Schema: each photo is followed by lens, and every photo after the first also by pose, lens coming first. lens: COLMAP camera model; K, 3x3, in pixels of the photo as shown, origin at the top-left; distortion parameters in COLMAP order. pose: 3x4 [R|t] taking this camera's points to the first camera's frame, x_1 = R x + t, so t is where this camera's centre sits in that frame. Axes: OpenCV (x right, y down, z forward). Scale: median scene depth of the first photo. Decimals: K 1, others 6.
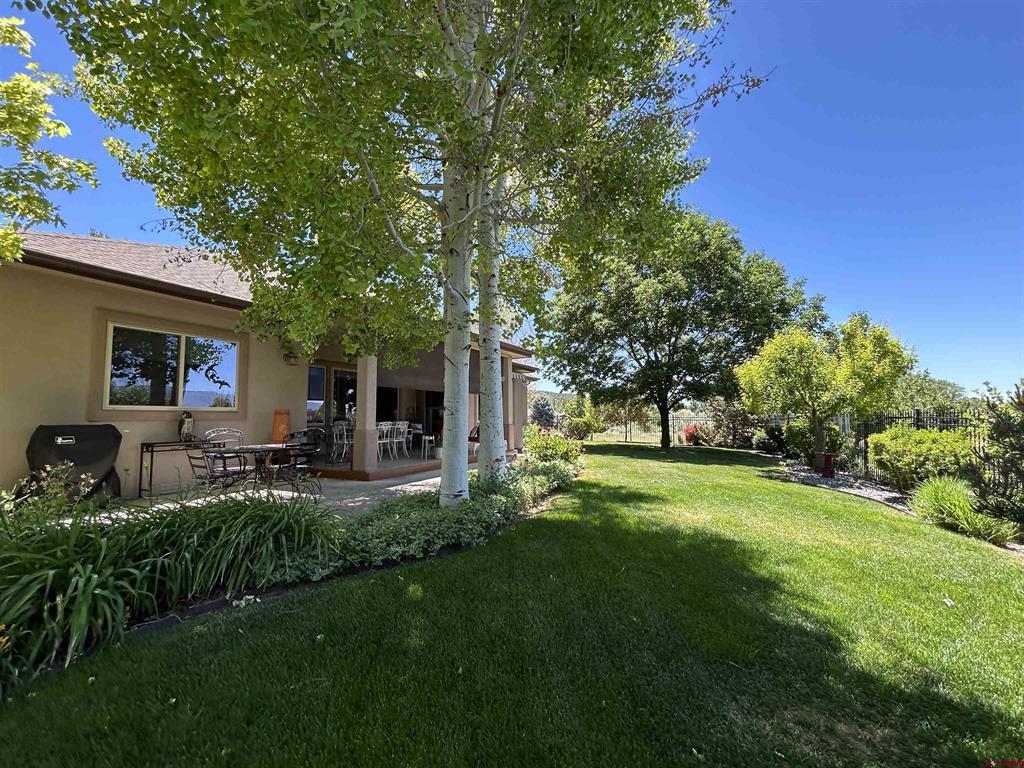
lens RADIAL K [[451.2, 0, 512.0], [0, 451.2, 384.0], [0, 0, 1]] dist [-0.000801, 0.000161]
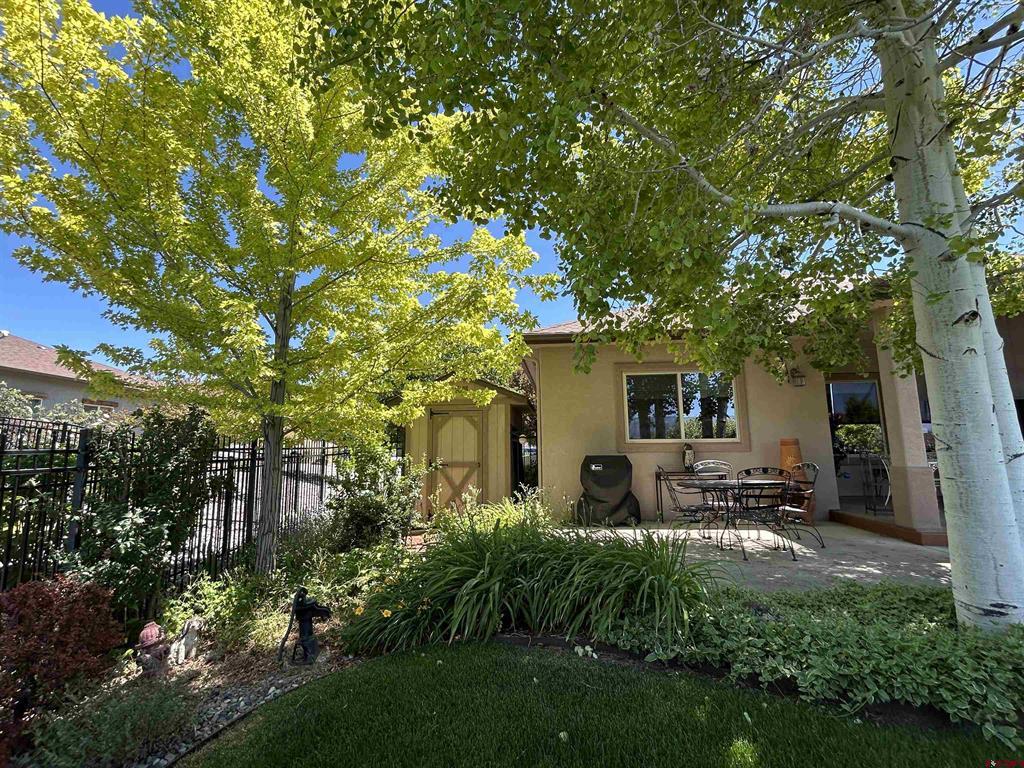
lens RADIAL K [[451.2, 0, 512.0], [0, 451.2, 384.0], [0, 0, 1]] dist [-0.000801, 0.000161]
pose [[0.338748, -0.132011, -0.931570, 0.167427], [0.080327, 0.990551, -0.111160, 0.008114], [0.937442, -0.037175, 0.346151, 0.285255]]
